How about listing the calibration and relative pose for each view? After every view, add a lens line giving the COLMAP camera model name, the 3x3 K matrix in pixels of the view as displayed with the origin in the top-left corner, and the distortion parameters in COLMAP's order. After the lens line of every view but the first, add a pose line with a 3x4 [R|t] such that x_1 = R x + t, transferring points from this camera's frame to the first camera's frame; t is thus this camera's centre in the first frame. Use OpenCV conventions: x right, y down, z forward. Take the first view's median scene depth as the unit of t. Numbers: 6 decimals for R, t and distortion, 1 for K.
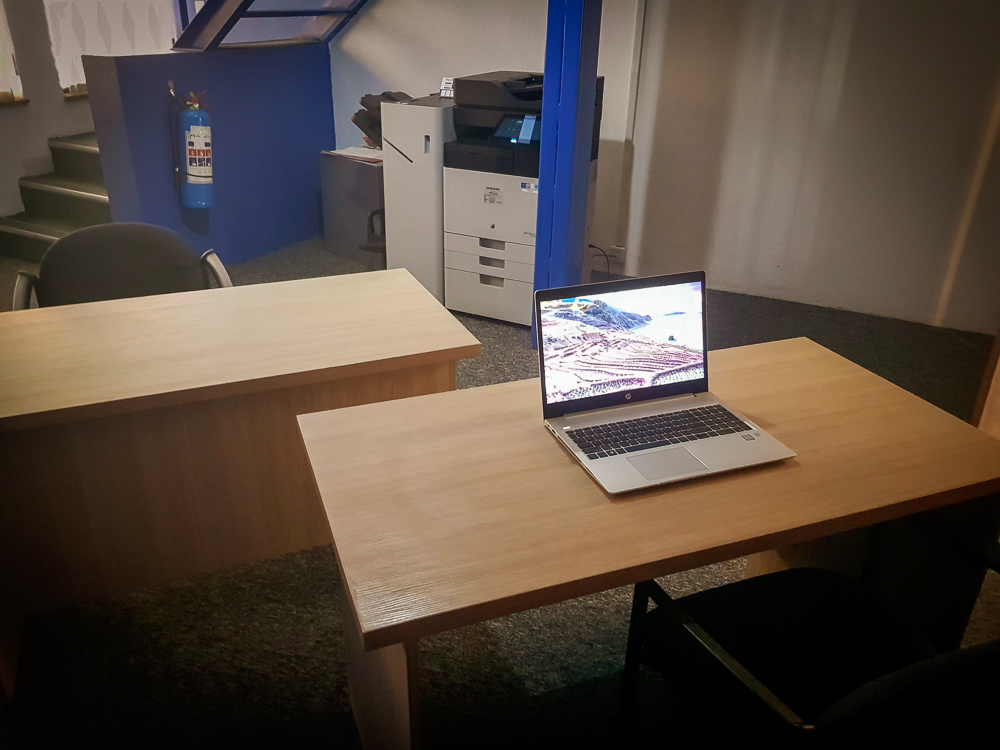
lens RADIAL K [[779.2, 0, 499.7], [0, 779.2, 375.6], [0, 0, 1]] dist [0.037896, -0.003471]
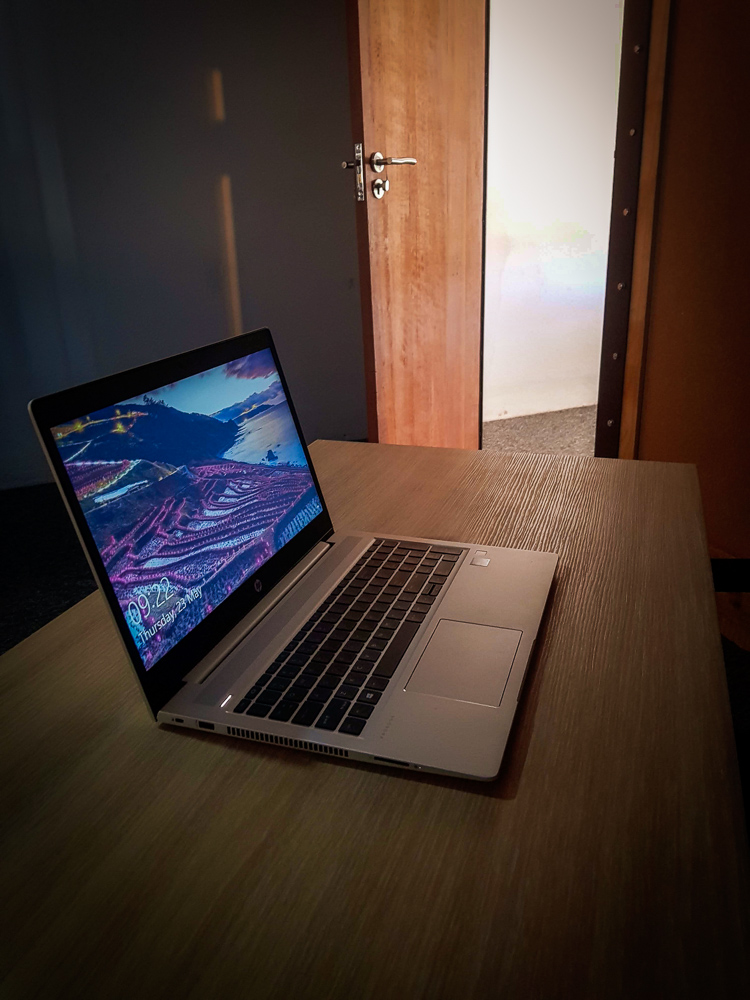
lens RADIAL K [[779.2, 0, 378.1], [0, 779.2, 499.7], [0, 0, 1]] dist [0.037896, -0.003471]
pose [[0.637082, -0.297605, 0.711026, -0.122325], [0.364503, 0.929116, 0.062292, -0.027213], [-0.679164, 0.219486, 0.700401, 0.611402]]
